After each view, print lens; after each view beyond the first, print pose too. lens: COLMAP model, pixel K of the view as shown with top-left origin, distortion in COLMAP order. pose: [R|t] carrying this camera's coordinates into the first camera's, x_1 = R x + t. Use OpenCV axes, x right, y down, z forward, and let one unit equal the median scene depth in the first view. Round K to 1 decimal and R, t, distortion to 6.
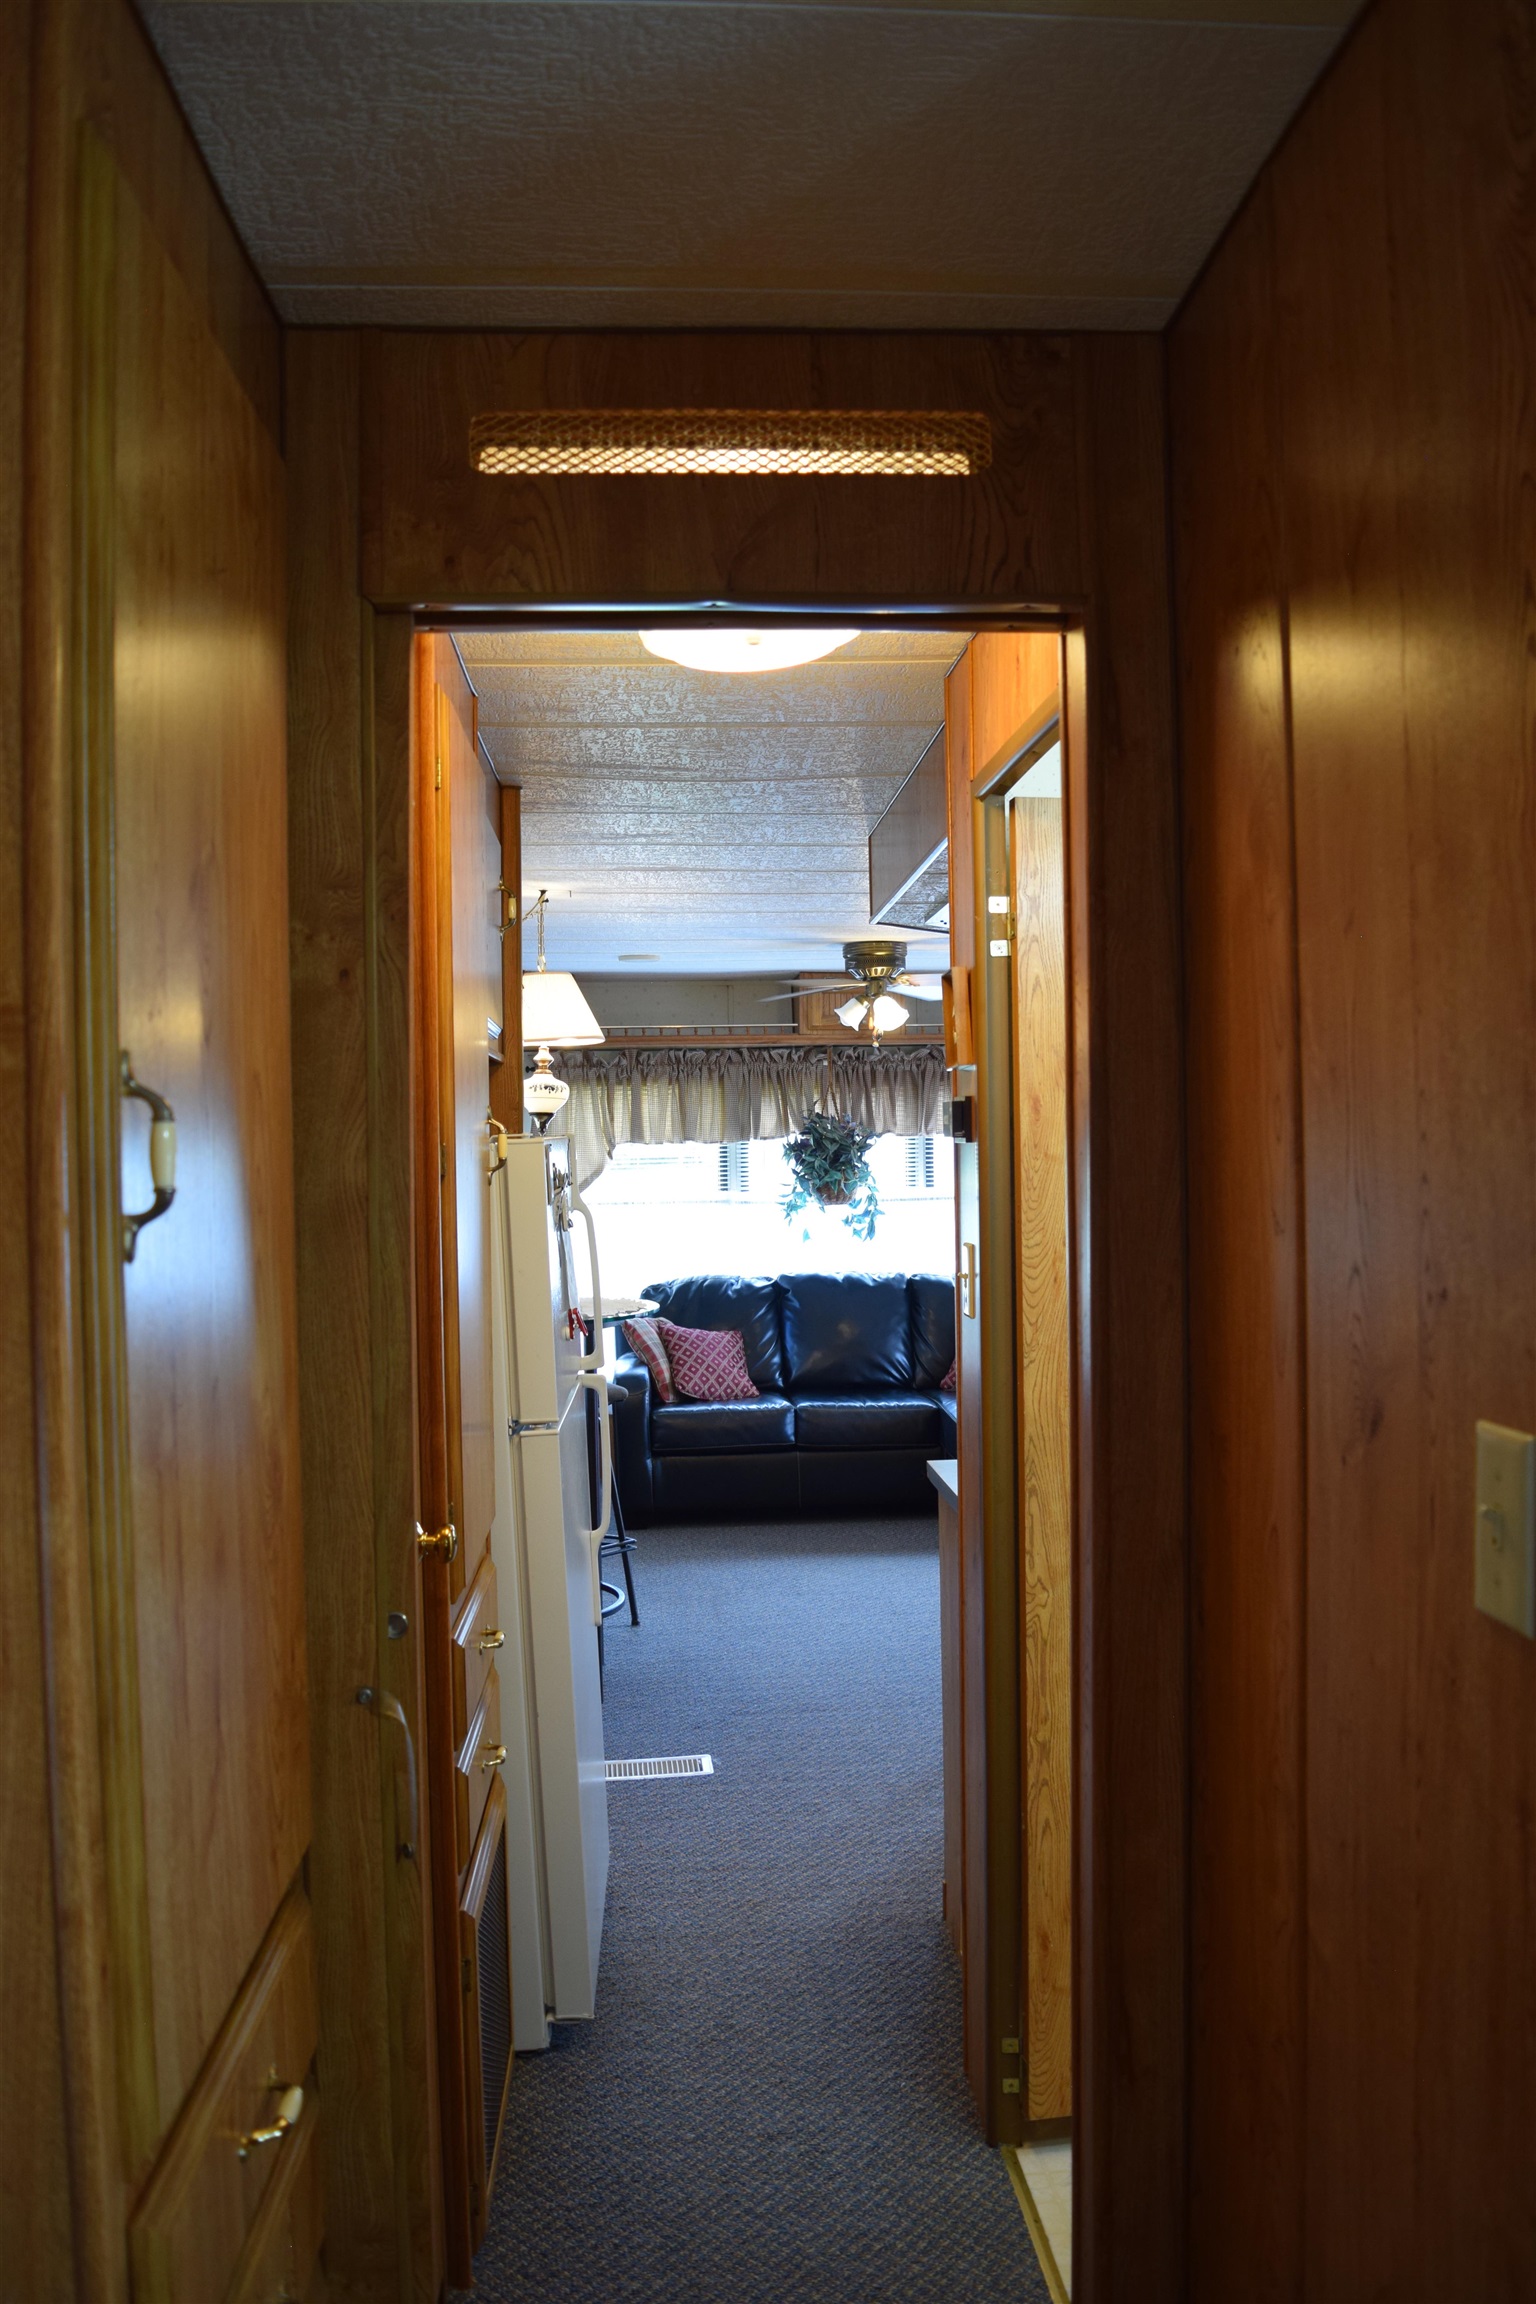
lens RADIAL K [[1806.8, 0, 791.8], [0, 1806.8, 1157.2], [0, 0, 1]] dist [-0.093466, 0.019568]
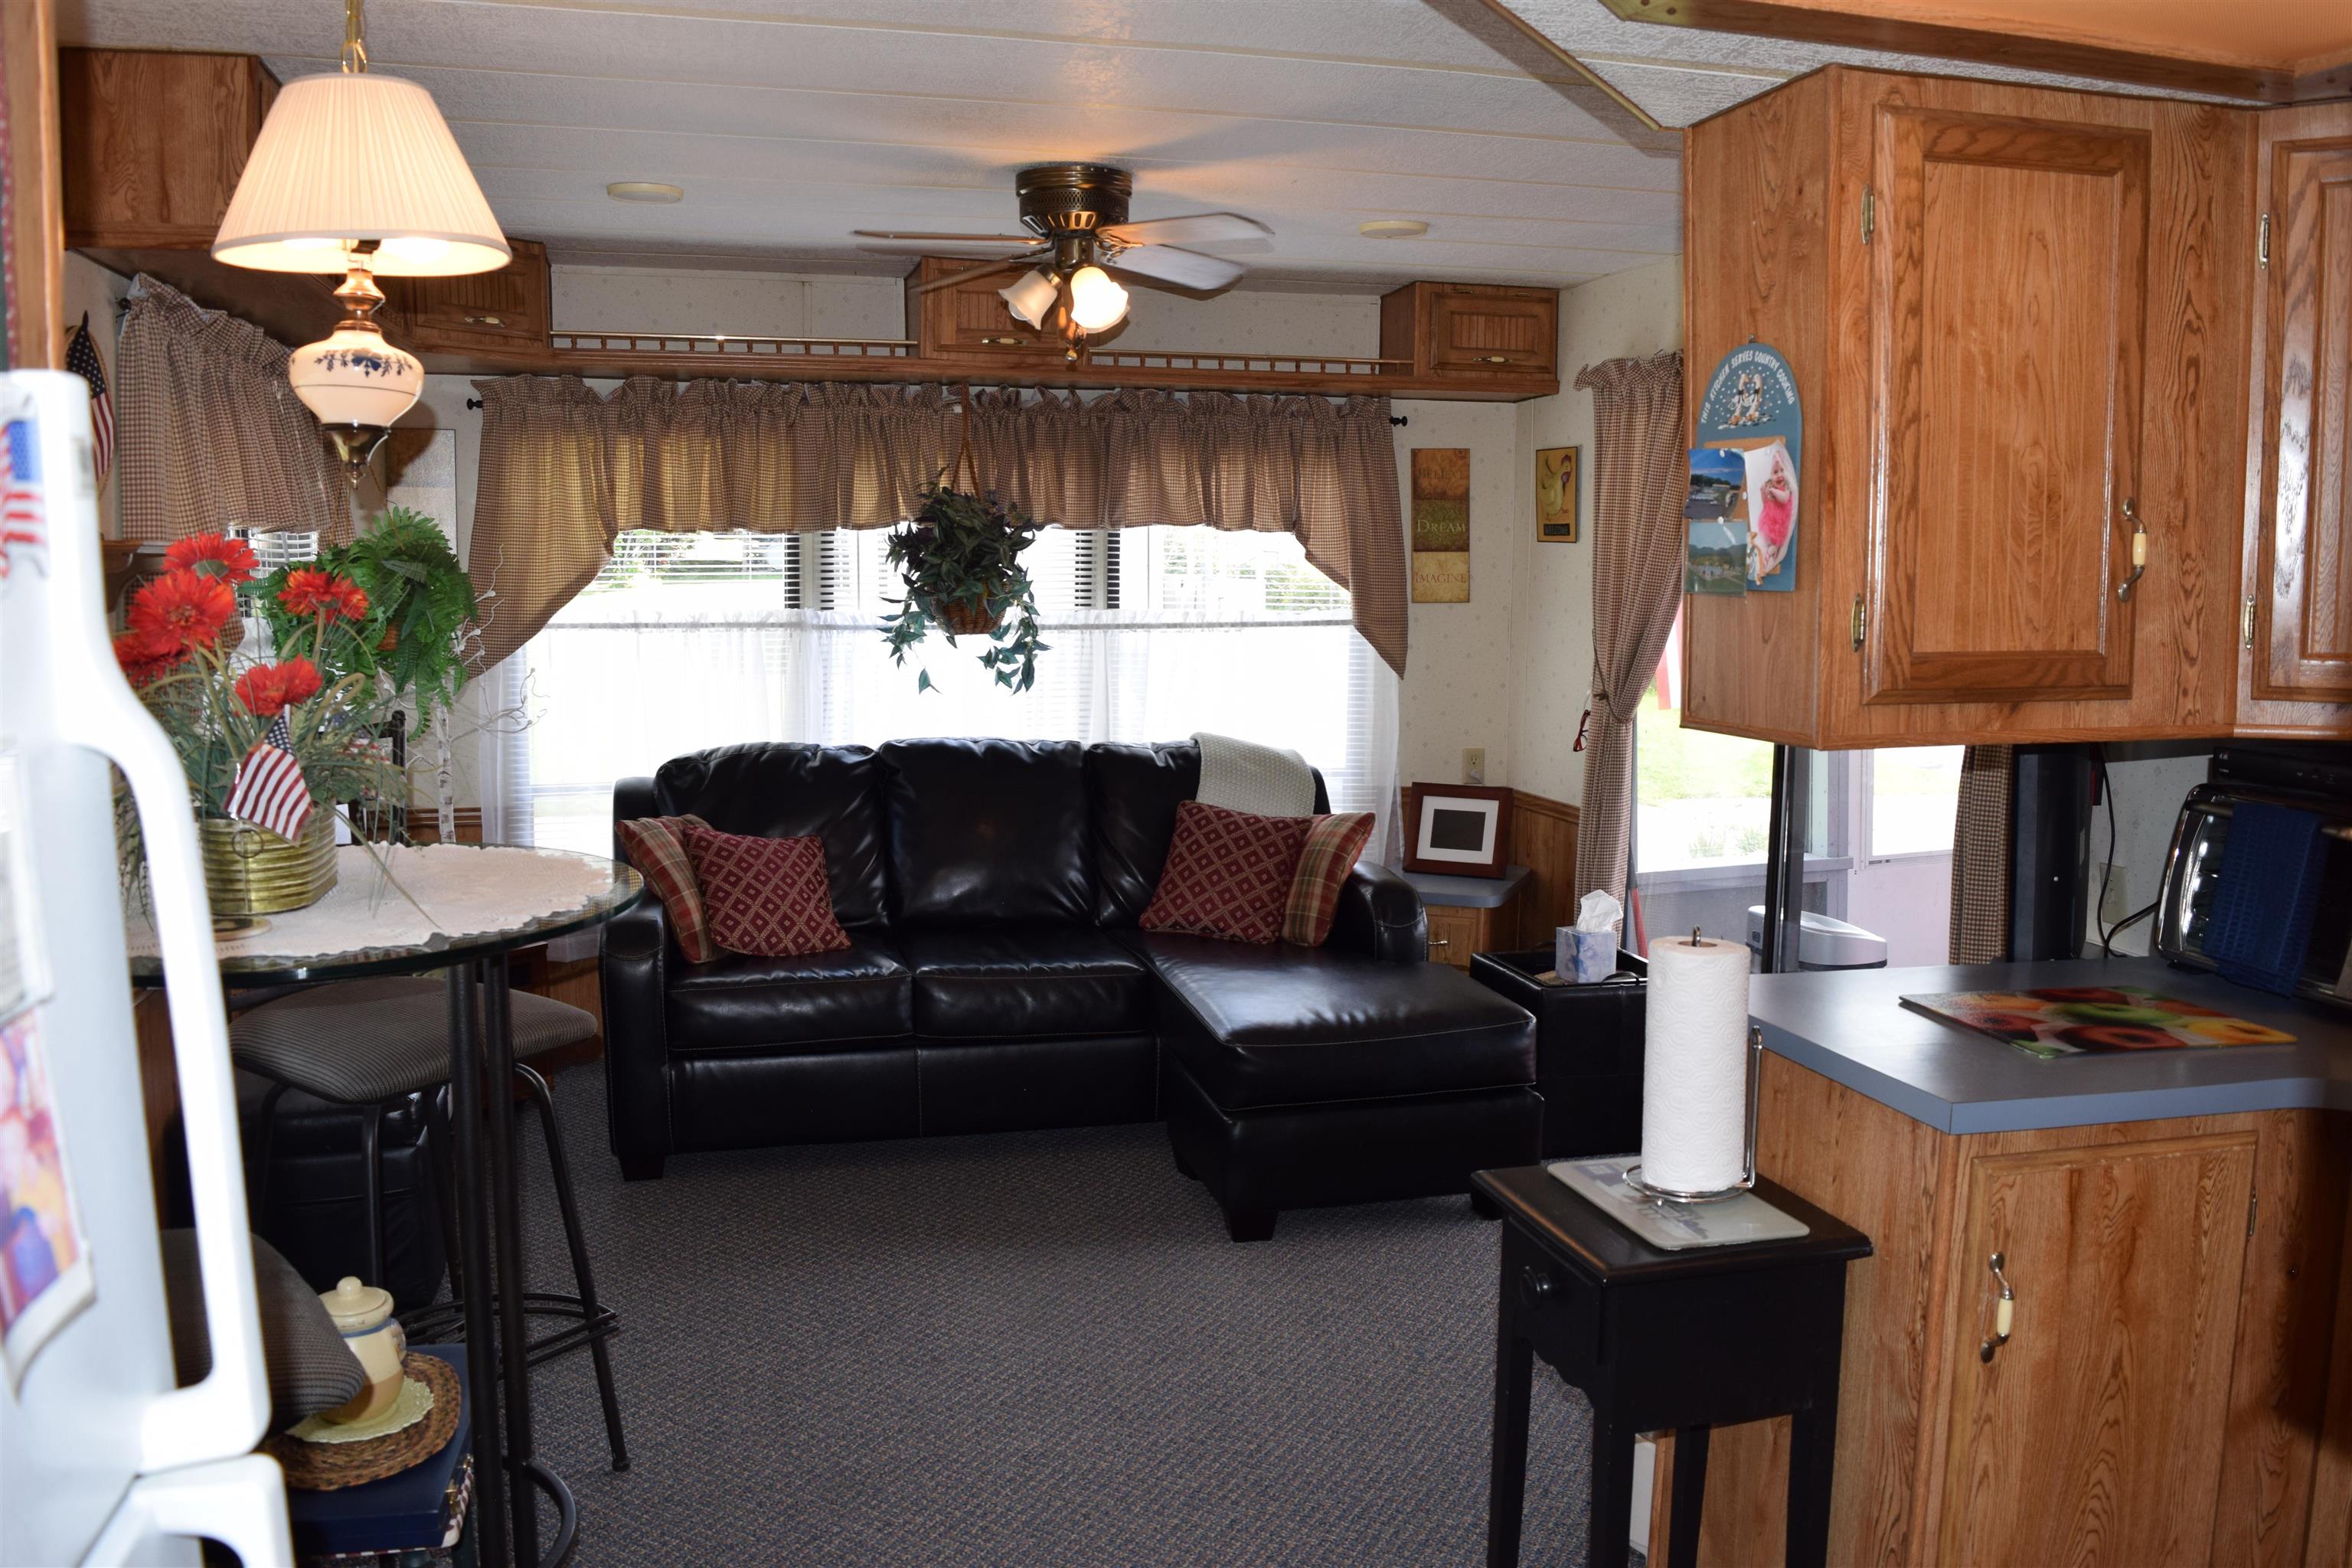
lens RADIAL K [[1844.5, 0, 1175.0], [0, 1844.5, 757.6], [0, 0, 1]] dist [-0.093466, 0.019568]
pose [[0.985919, 0.006422, 0.167098, -0.013359], [-0.023301, 0.994790, 0.099246, 0.003741], [-0.165590, -0.101742, 0.980932, 0.350673]]
